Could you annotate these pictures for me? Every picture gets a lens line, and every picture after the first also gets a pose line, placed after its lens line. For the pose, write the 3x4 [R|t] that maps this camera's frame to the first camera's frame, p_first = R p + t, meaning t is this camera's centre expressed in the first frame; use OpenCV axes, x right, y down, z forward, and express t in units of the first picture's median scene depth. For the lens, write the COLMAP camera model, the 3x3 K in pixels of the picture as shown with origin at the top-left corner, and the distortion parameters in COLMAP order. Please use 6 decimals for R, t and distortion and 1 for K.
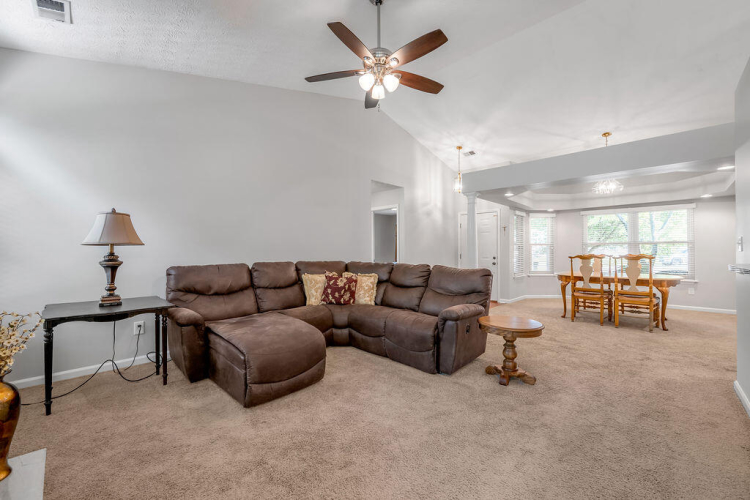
lens RADIAL K [[300.8, 0, 375.8], [0, 300.8, 249.2], [0, 0, 1]] dist [0.000730, 0.000329]
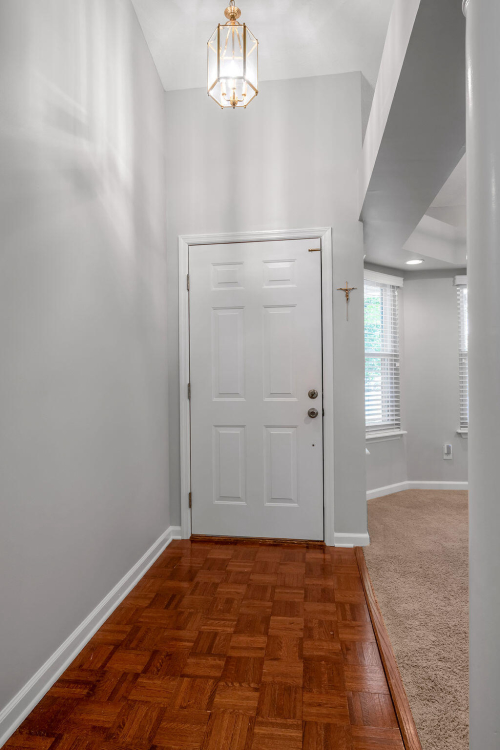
lens RADIAL K [[444.7, 0, 245.5], [0, 444.7, 376.8], [0, 0, 1]] dist [-0.006393, -0.000753]
pose [[0.808730, -0.008043, 0.588125, 0.088253], [0.009610, 0.999954, 0.000461, 0.010819], [-0.588101, 0.005279, 0.808770, 0.695204]]
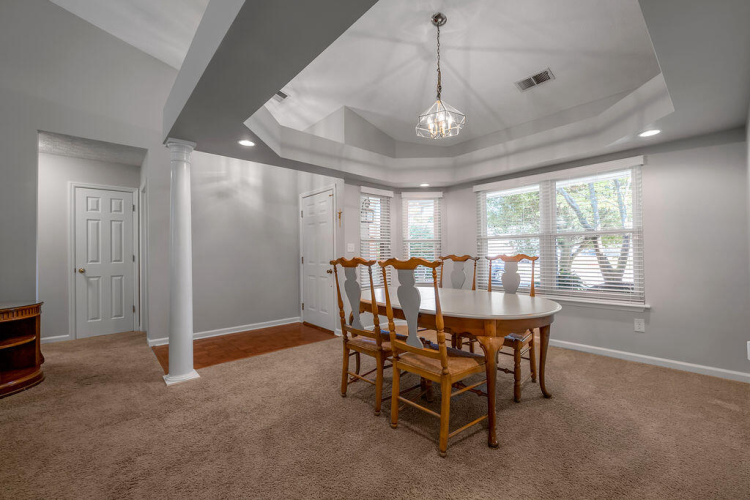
lens RADIAL K [[308.1, 0, 371.8], [0, 308.1, 250.0], [0, 0, 1]] dist [-0.007791, -0.000502]
pose [[0.996982, -0.009493, -0.077048, 0.533381], [0.008920, 0.999930, -0.007779, 0.008054], [0.077116, 0.007069, 0.996997, 0.369878]]
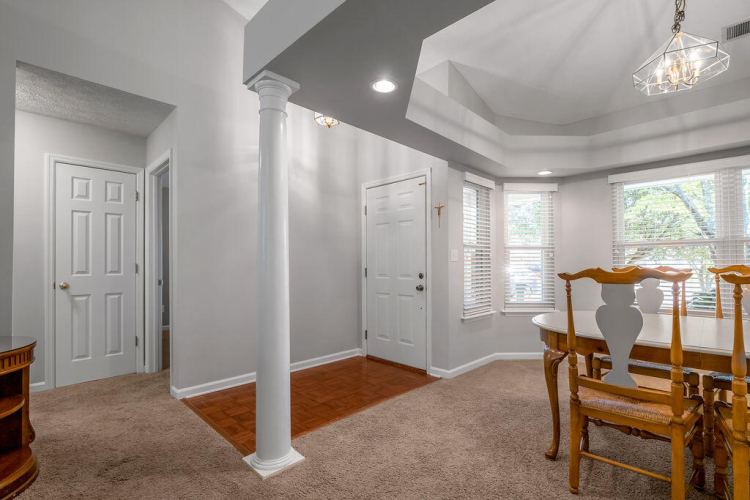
lens RADIAL K [[349.2, 0, 375.7], [0, 349.2, 261.4], [0, 0, 1]] dist [-0.007417, -0.002144]
pose [[0.999936, -0.002508, -0.011036, 0.333893], [0.002413, 0.999961, -0.008553, 0.010968], [0.011057, 0.008526, 0.999903, 0.471625]]
